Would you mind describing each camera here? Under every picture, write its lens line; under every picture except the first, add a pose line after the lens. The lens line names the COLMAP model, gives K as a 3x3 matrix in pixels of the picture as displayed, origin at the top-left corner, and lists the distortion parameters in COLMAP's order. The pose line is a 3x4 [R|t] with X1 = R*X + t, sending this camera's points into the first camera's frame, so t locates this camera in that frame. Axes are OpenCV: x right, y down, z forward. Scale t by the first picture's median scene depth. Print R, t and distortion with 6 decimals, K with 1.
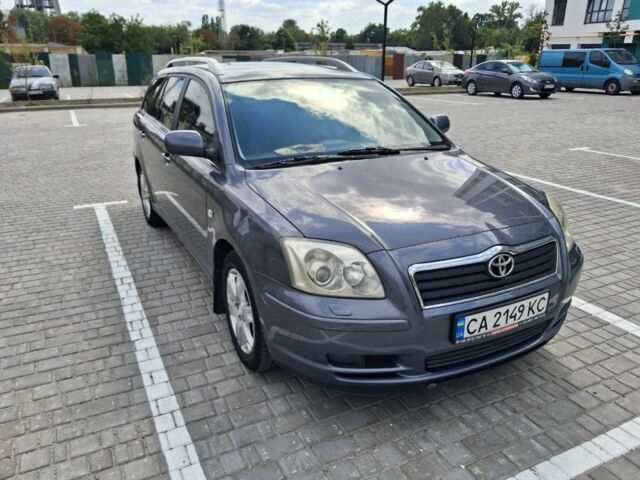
lens RADIAL K [[522.5, 0, 320.4], [0, 522.5, 240.7], [0, 0, 1]] dist [0.004567, 0.003127]
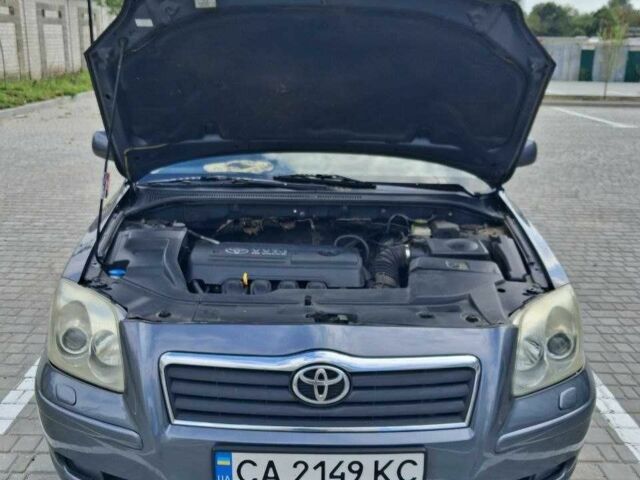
lens RADIAL K [[689.0, 0, 317.0], [0, 689.0, 239.1], [0, 0, 1]] dist [0.072956, 0.000000]
pose [[0.891633, 0.143352, -0.429467, 0.510488], [-0.171740, 0.984748, -0.027856, -0.072826], [0.418923, 0.098594, 0.902653, 0.206426]]
